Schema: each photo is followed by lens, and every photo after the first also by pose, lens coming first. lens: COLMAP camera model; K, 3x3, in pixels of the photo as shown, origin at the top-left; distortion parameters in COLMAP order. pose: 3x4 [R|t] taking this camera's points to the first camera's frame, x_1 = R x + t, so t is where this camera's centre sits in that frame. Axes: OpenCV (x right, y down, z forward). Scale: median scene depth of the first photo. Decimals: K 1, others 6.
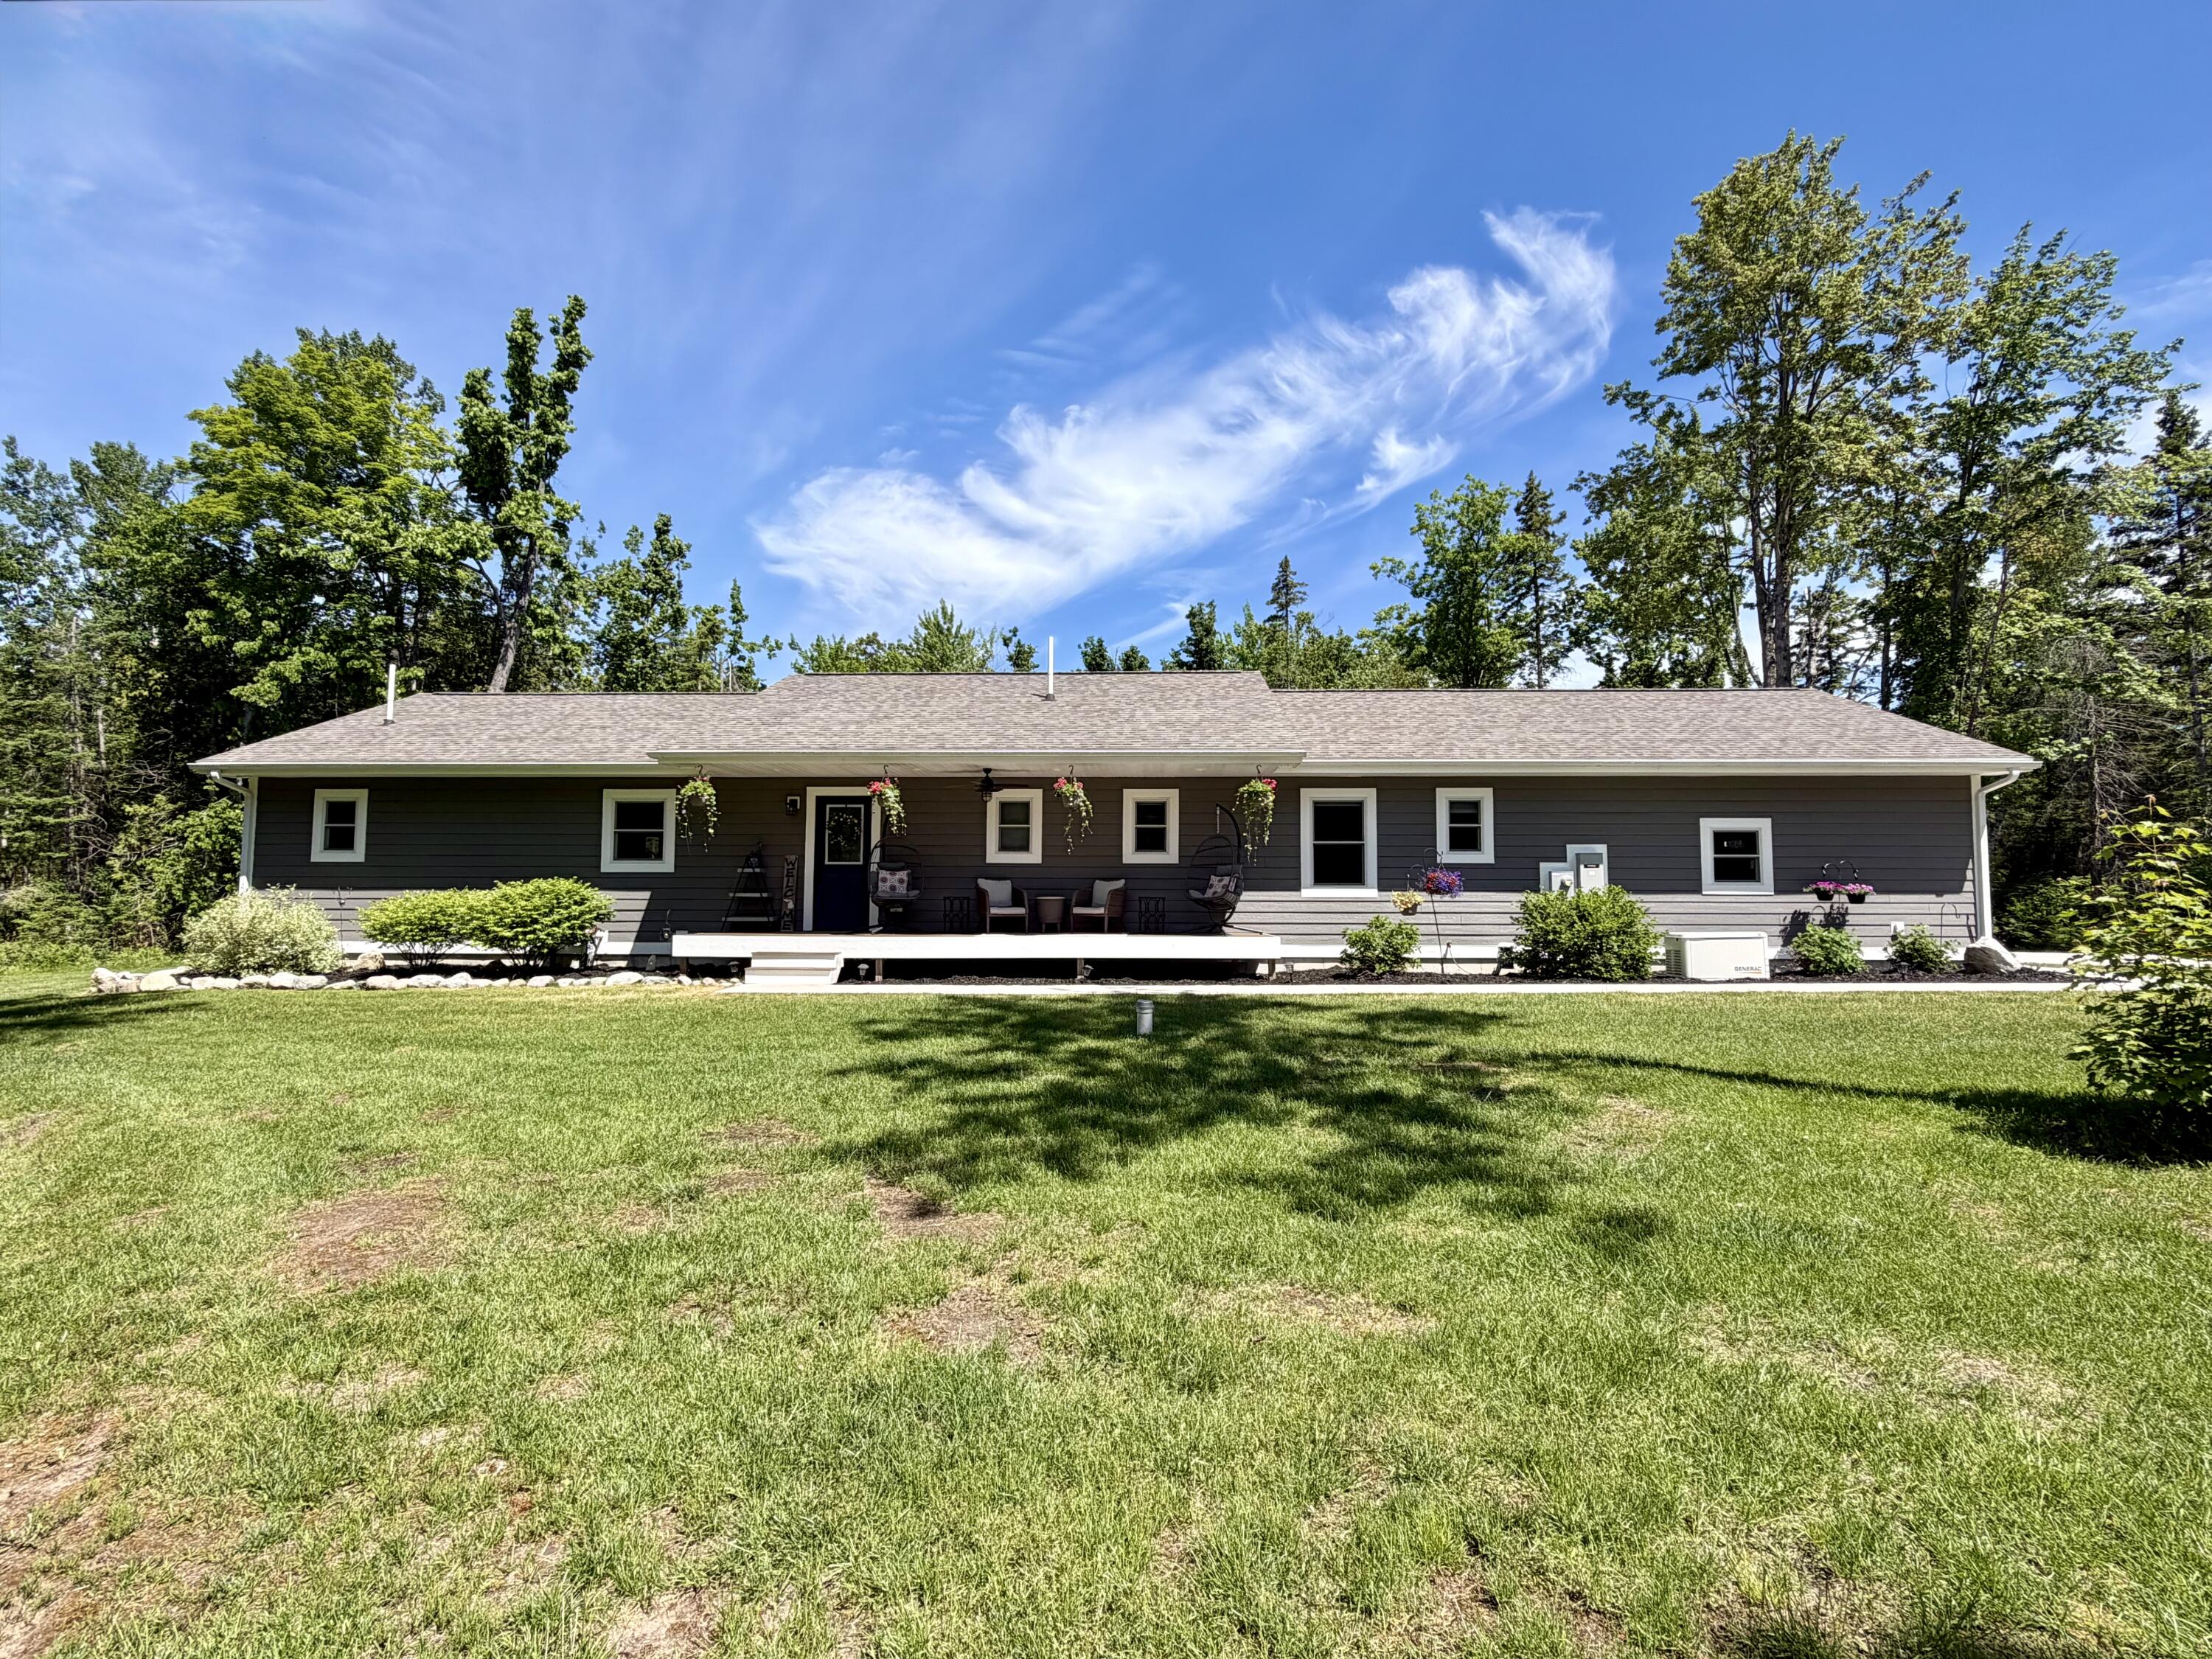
lens RADIAL K [[1038.4, 0, 1108.8], [0, 1038.4, 821.5], [0, 0, 1]] dist [-0.002220, -0.000027]
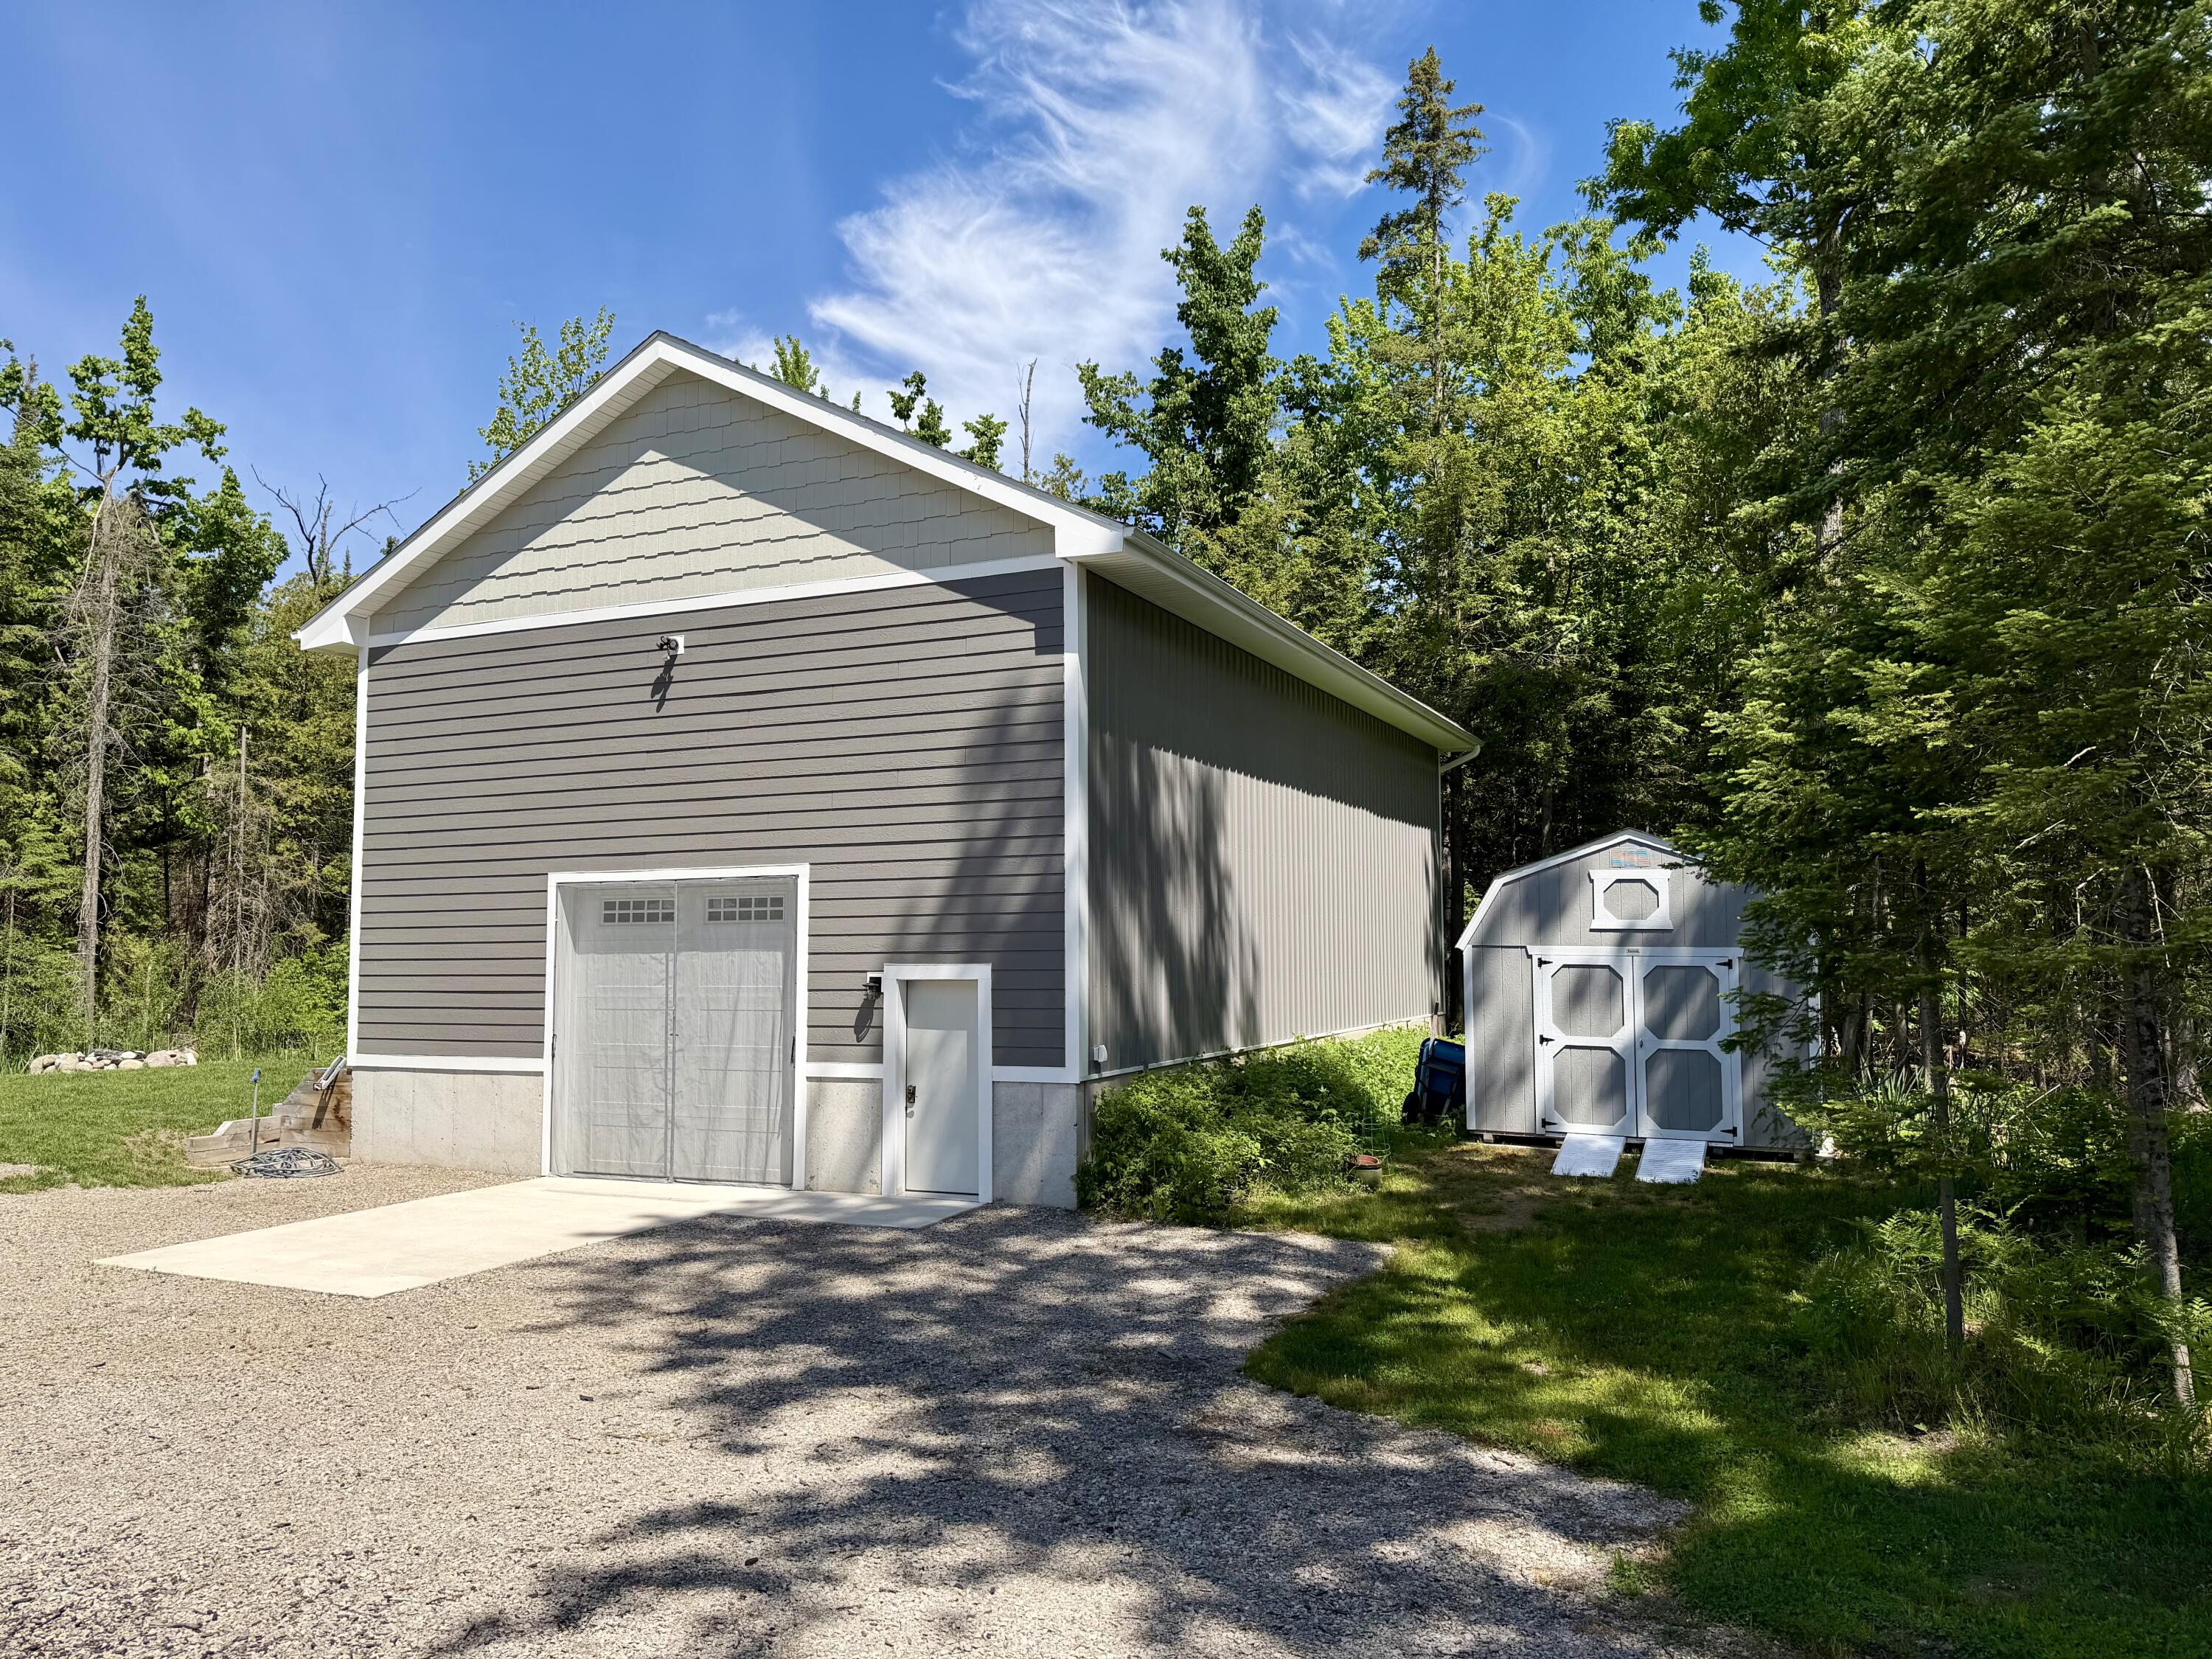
lens RADIAL K [[1543.1, 0, 1114.8], [0, 1543.1, 836.6], [0, 0, 1]] dist [0.061756, -0.075606]
pose [[0.923074, -0.035840, -0.382950, 1.024079], [0.036585, 0.999316, -0.005340, 0.105631], [0.382879, -0.009080, 0.923754, 1.619896]]
